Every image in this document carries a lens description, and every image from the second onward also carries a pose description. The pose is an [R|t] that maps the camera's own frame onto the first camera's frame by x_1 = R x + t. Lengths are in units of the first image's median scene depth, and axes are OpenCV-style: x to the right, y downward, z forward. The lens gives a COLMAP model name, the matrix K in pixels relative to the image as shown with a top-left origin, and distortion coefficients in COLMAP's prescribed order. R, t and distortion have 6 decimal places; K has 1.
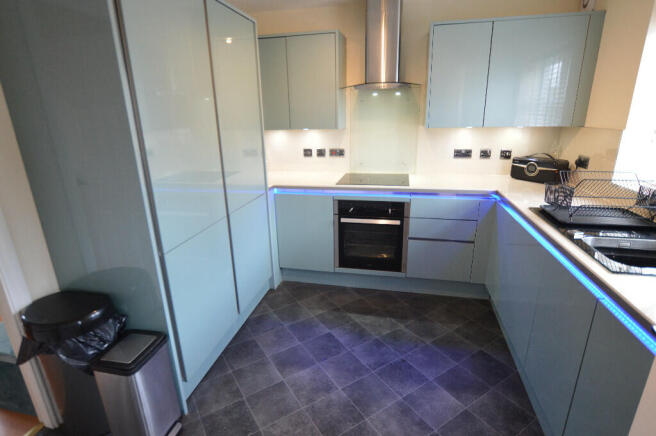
lens RADIAL K [[337.2, 0, 328.0], [0, 337.2, 218.0], [0, 0, 1]] dist [-0.017881, 0.000510]
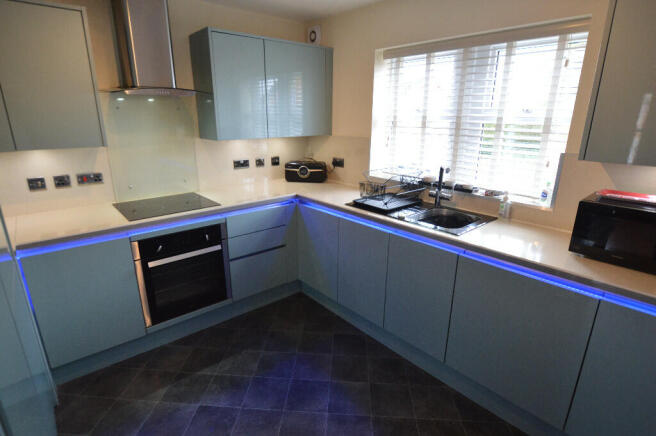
lens RADIAL K [[337.2, 0, 328.0], [0, 337.2, 218.0], [0, 0, 1]] dist [-0.017881, 0.000510]
pose [[0.598625, -0.211638, 0.772565, -0.285160], [0.222969, 0.970374, 0.093058, -0.078198], [-0.769372, 0.116551, 0.628079, 0.204208]]
